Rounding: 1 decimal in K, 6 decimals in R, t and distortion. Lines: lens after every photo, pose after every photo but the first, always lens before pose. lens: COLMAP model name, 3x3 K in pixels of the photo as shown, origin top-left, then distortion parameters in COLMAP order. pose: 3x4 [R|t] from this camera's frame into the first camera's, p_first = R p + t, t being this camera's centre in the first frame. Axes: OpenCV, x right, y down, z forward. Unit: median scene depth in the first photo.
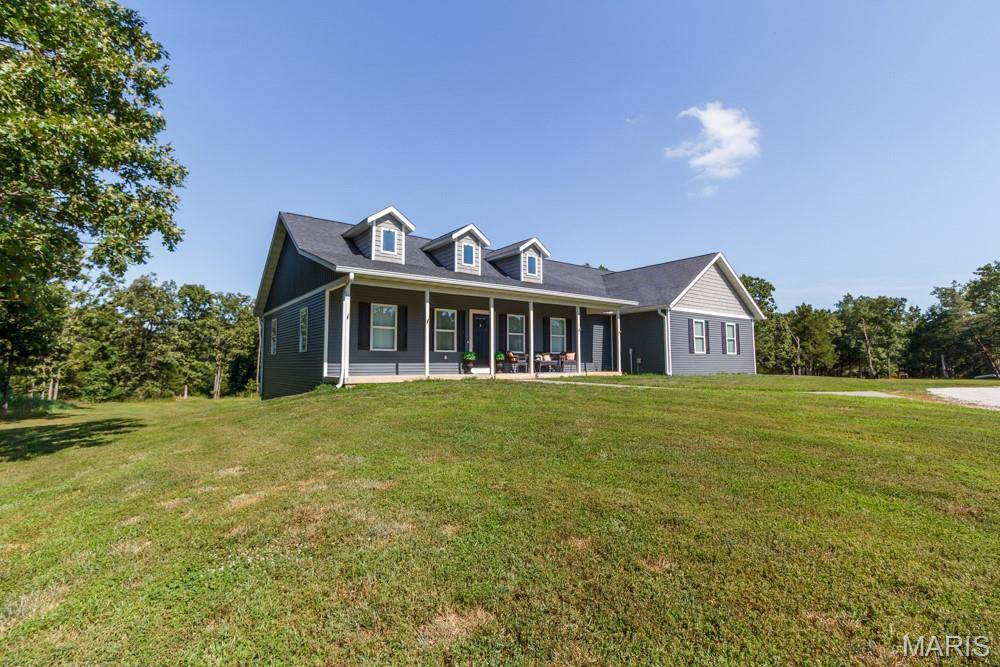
lens RADIAL K [[466.2, 0, 500.0], [0, 466.2, 333.5], [0, 0, 1]] dist [0.001449, 0.000041]
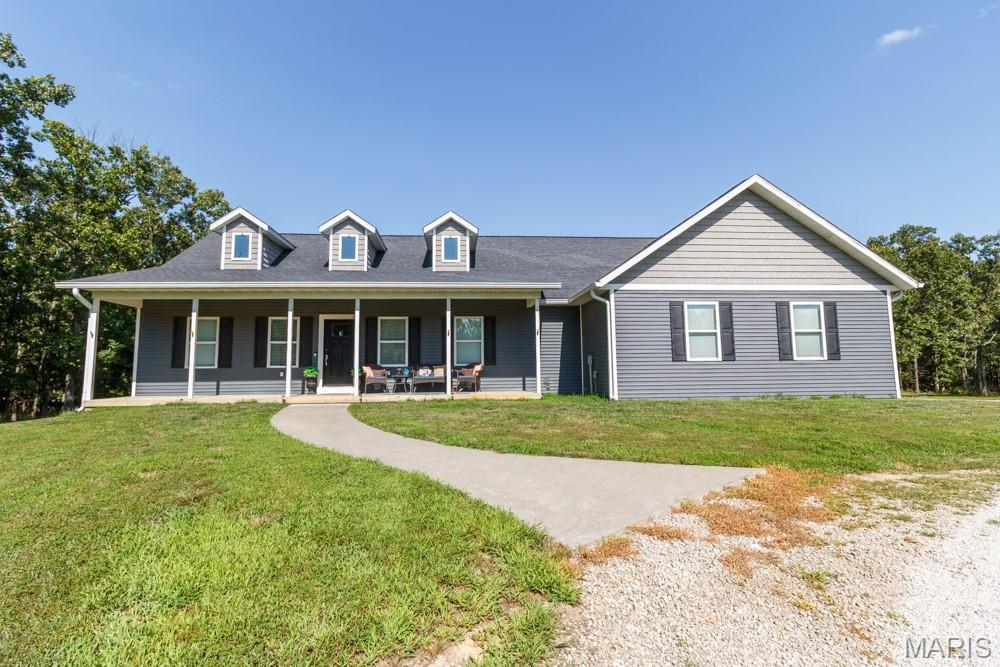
lens RADIAL K [[462.2, 0, 502.6], [0, 462.2, 357.5], [0, 0, 1]] dist [-0.002921, -0.000131]
pose [[0.847368, -0.030435, -0.530133, 0.530133], [0.042696, 0.999029, 0.010892, 0.023045], [0.529287, -0.031864, 0.847844, 0.409086]]
